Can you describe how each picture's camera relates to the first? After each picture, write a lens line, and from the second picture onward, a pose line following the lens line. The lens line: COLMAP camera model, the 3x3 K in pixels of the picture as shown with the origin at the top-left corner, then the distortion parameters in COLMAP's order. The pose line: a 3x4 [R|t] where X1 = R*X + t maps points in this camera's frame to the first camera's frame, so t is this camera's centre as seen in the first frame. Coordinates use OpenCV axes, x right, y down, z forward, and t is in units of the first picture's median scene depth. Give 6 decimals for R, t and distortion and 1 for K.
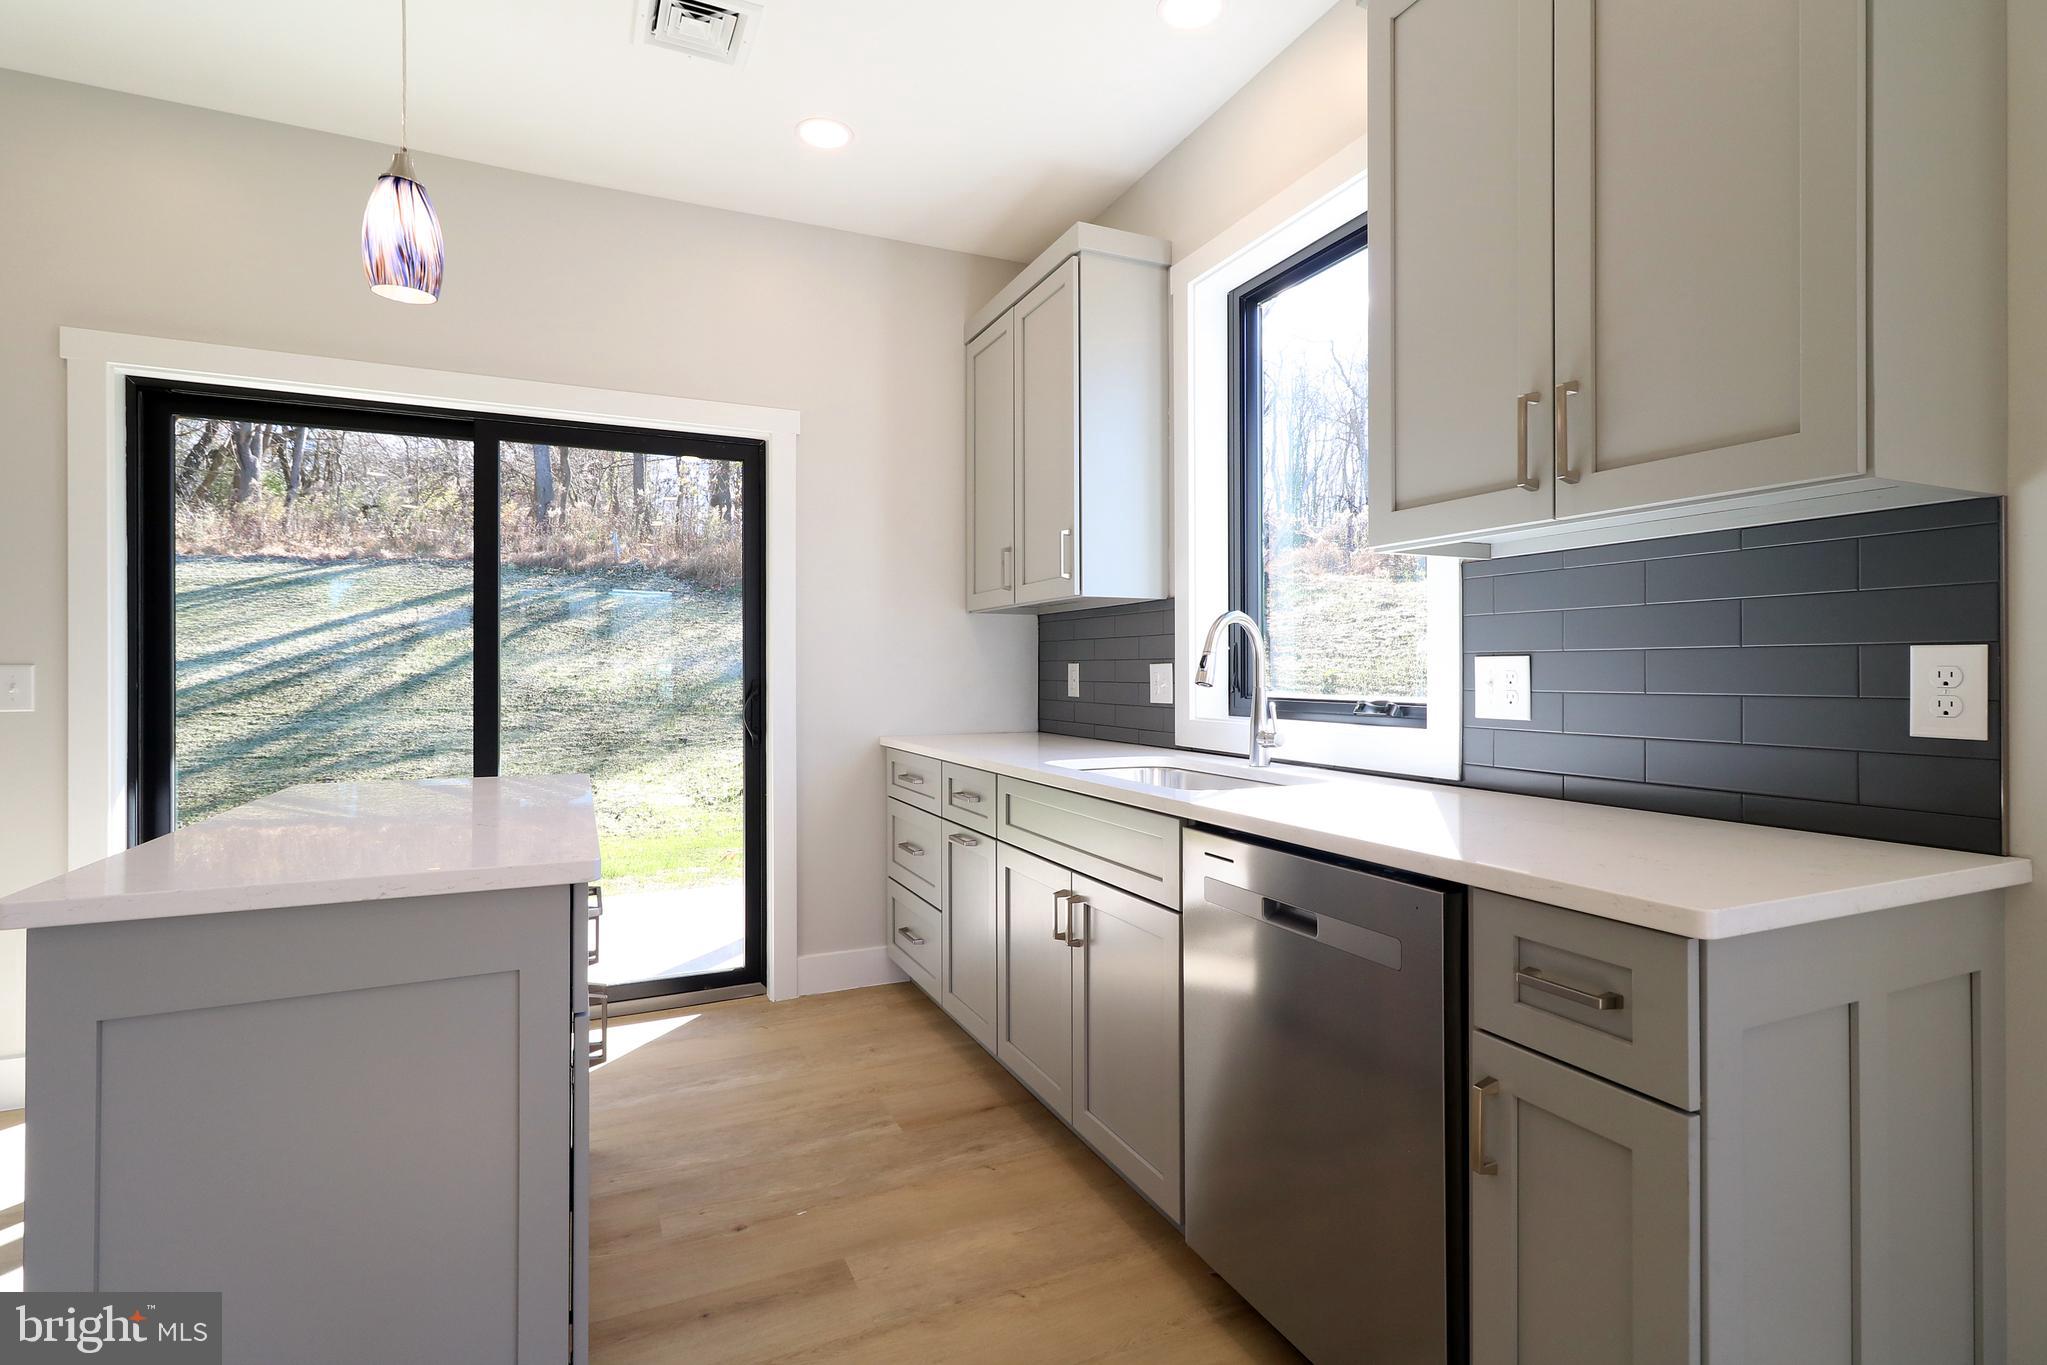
lens RADIAL K [[975.2, 0, 1020.5], [0, 975.2, 673.3], [0, 0, 1]] dist [0.002667, 0.000117]
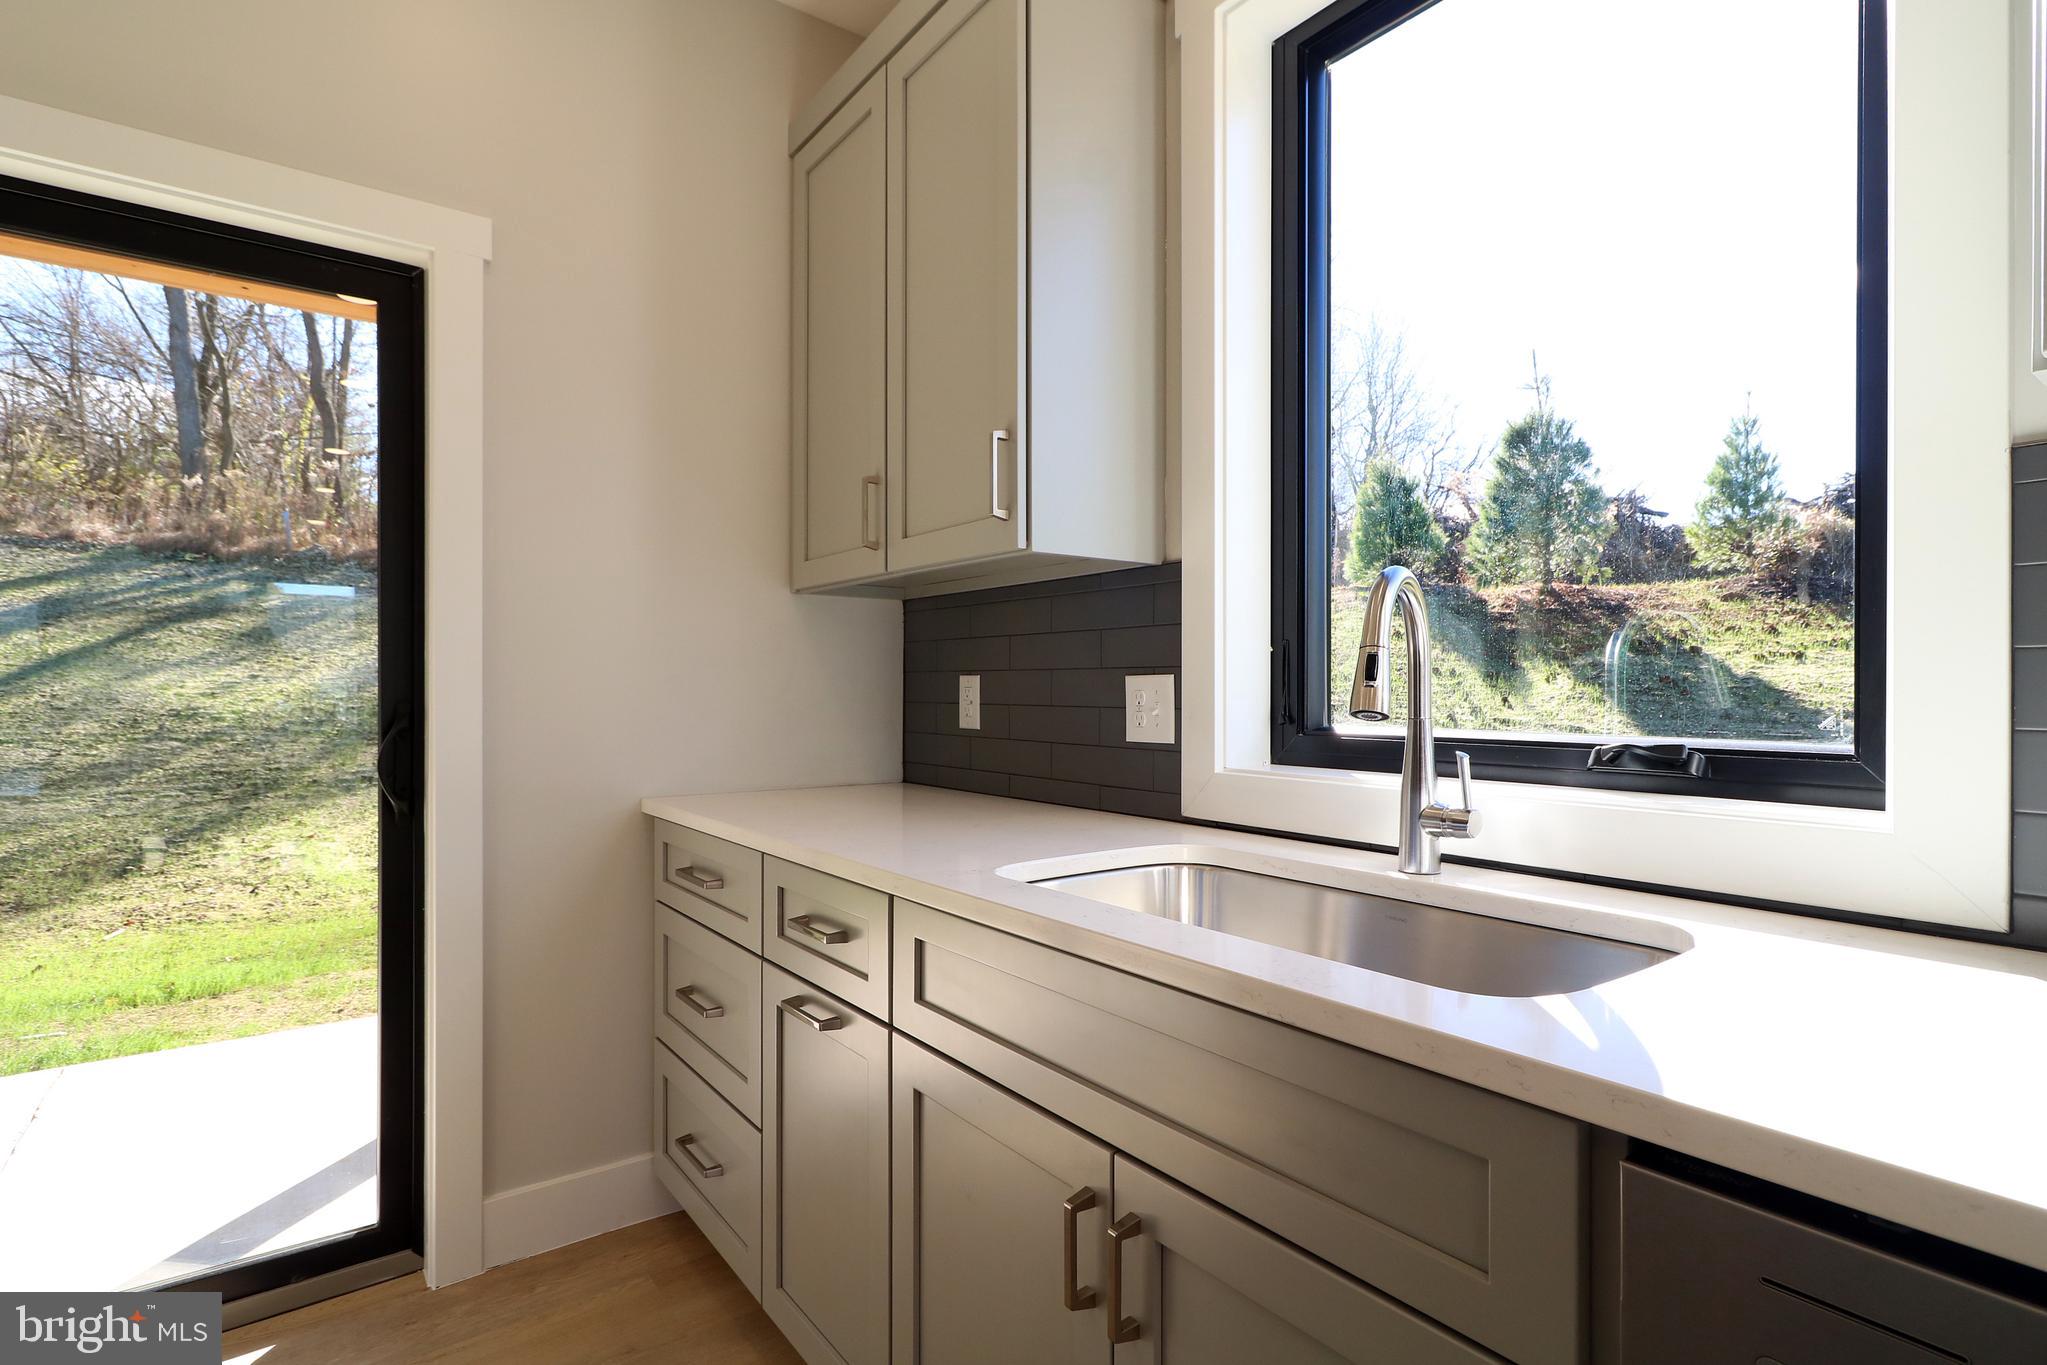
lens RADIAL K [[1005.5, 0, 1030.8], [0, 1005.5, 687.9], [0, 0, 1]] dist [-0.004066, -0.000467]
pose [[0.974538, 0.002997, 0.224201, -0.053527], [-0.002237, 0.999991, -0.003640, 0.000394], [-0.224210, 0.003046, 0.974536, 0.374815]]
